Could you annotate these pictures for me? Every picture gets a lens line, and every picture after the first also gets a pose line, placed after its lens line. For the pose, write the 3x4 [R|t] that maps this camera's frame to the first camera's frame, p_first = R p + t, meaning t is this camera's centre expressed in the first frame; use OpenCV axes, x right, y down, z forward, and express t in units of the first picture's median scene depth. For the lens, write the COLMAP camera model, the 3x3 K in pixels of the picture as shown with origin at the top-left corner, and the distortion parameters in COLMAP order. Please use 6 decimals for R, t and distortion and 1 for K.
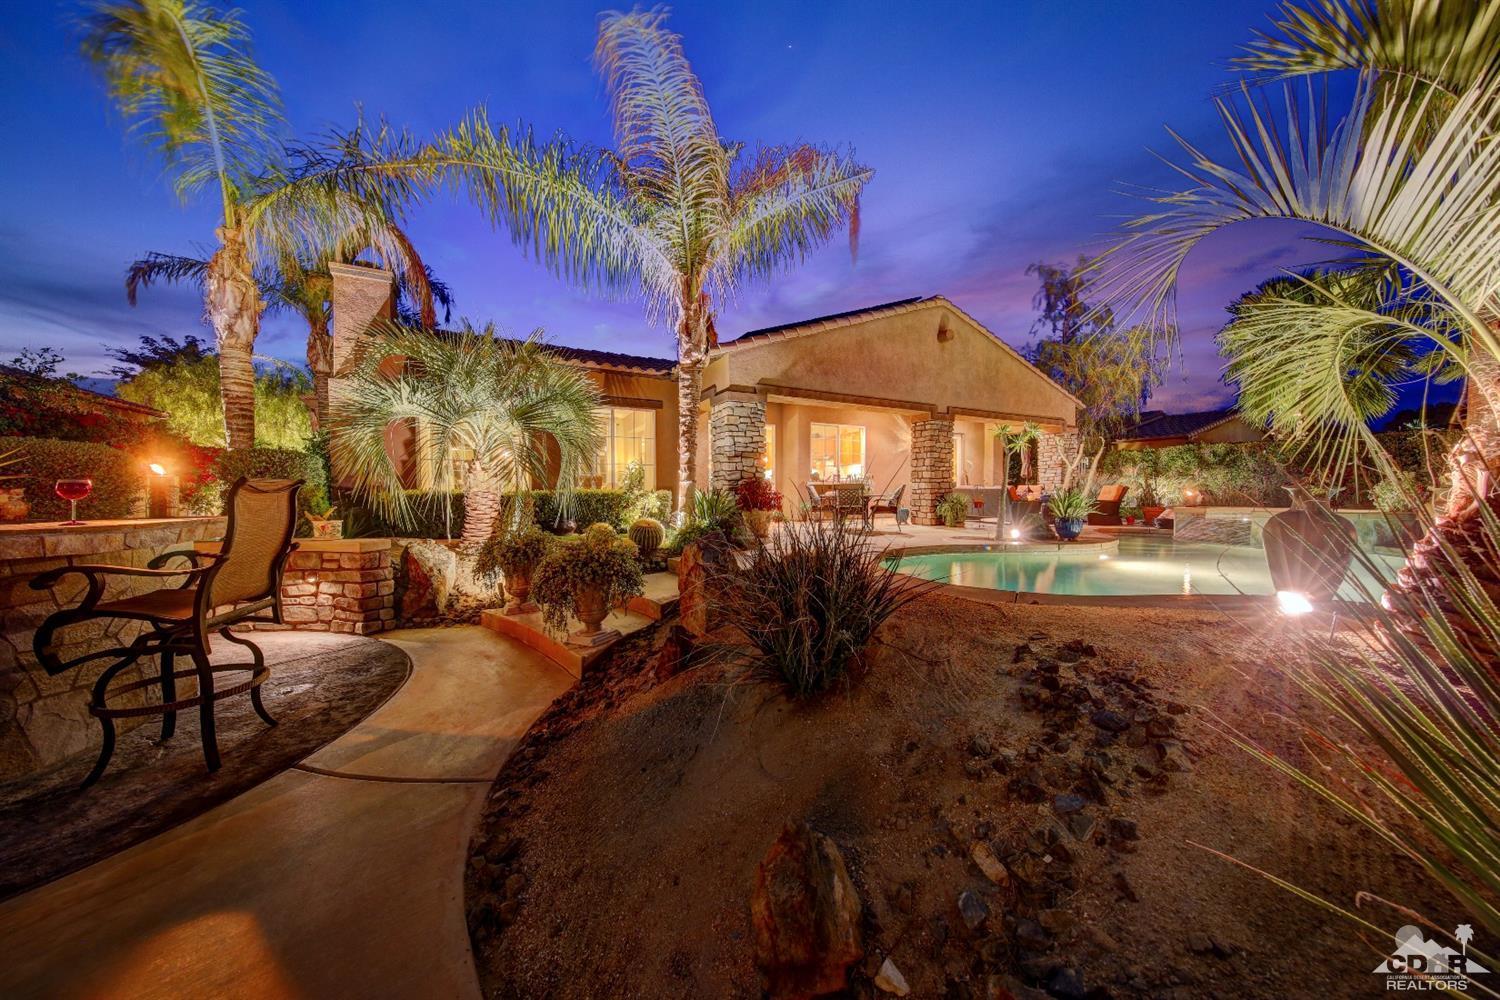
lens RADIAL K [[471.9, 0, 751.4], [0, 471.9, 501.3], [0, 0, 1]] dist [-0.004368, -0.000787]
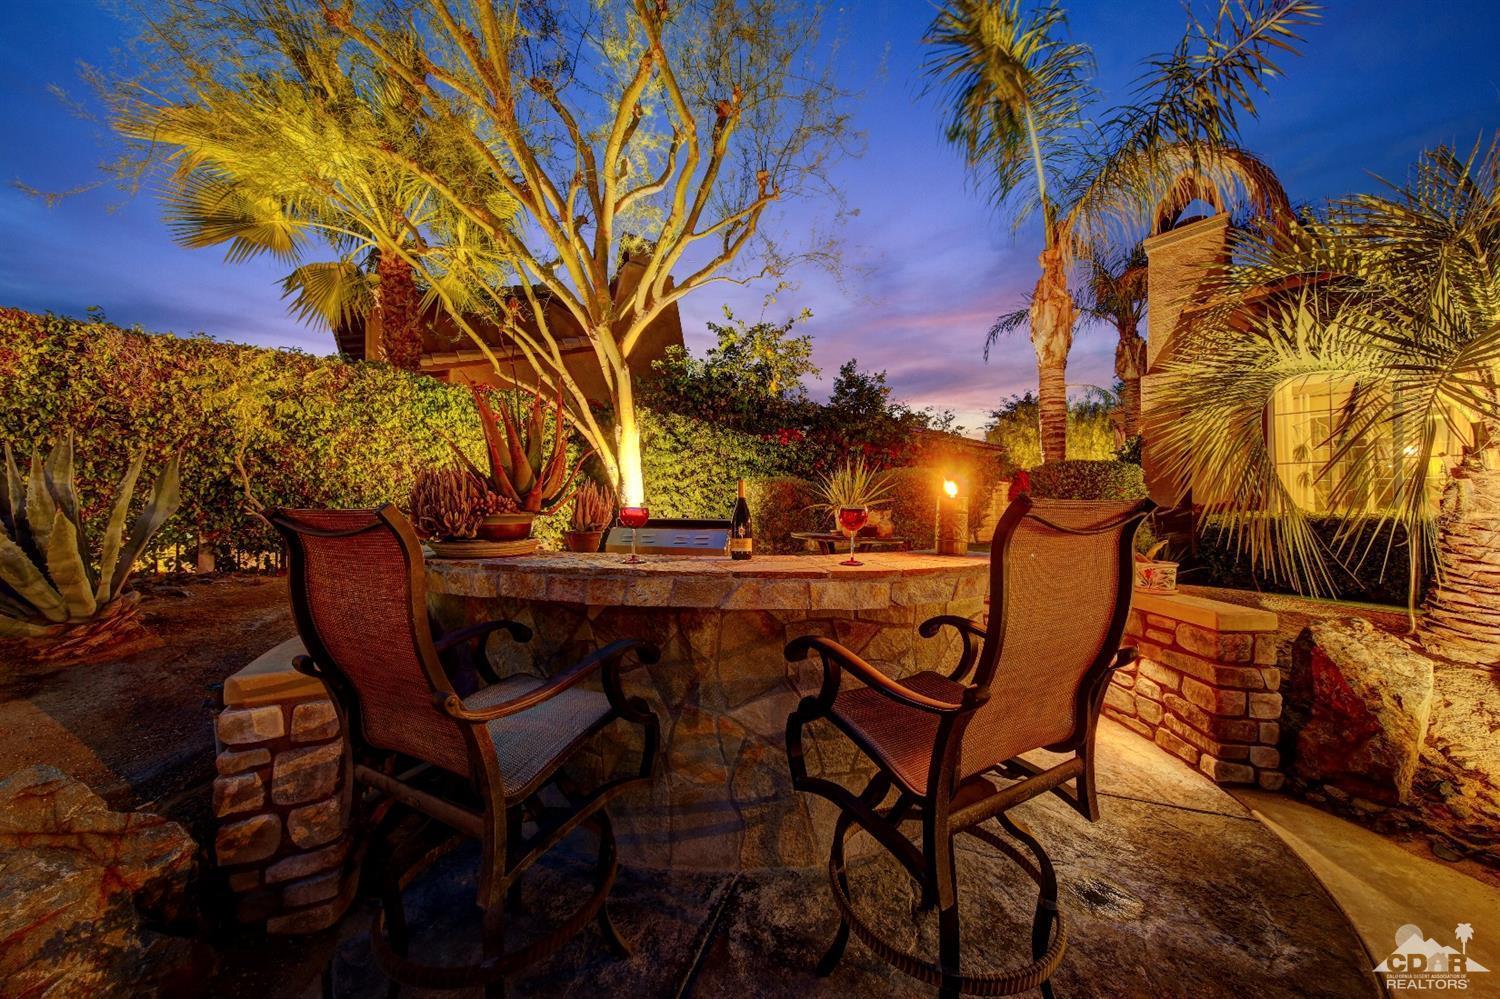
lens RADIAL K [[471.9, 0, 747.9], [0, 471.9, 505.6], [0, 0, 1]] dist [-0.004368, -0.000787]
pose [[0.162291, 0.001721, -0.986741, -0.350208], [-0.031591, 0.999495, -0.003452, -0.015879], [0.986237, 0.031733, 0.162264, 0.338210]]
